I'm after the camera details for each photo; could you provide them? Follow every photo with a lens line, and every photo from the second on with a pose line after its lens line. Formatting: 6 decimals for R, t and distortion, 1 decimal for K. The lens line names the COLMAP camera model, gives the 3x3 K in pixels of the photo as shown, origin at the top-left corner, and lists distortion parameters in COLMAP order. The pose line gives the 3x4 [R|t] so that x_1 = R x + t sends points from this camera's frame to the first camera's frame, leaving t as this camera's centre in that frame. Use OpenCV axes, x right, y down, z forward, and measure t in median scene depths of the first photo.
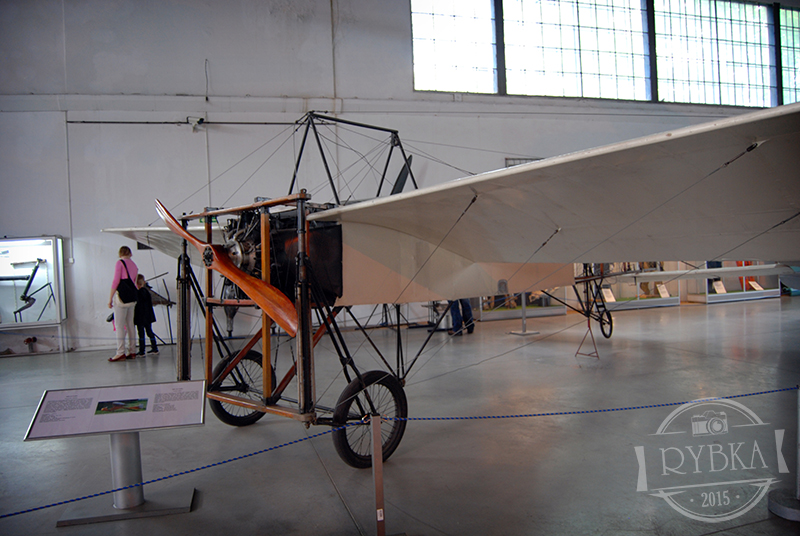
lens RADIAL K [[644.8, 0, 400.0], [0, 644.8, 268.0], [0, 0, 1]] dist [-0.006533, -0.003879]
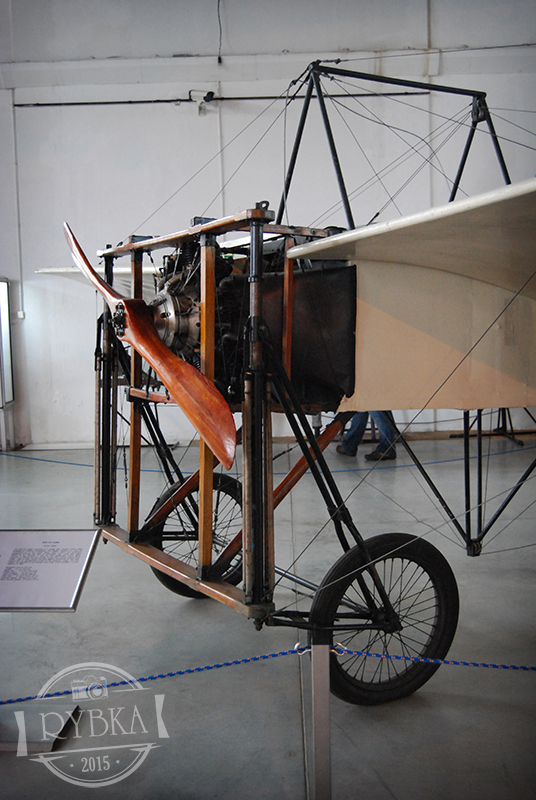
lens RADIAL K [[1007.5, 0, 268.0], [0, 1007.5, 400.0], [0, 0, 1]] dist [0.002032, -0.031541]
pose [[0.959902, 0.041935, -0.277182, 0.082452], [-0.022514, 0.997086, 0.072883, -0.013490], [0.279430, -0.063720, 0.958049, 0.138140]]
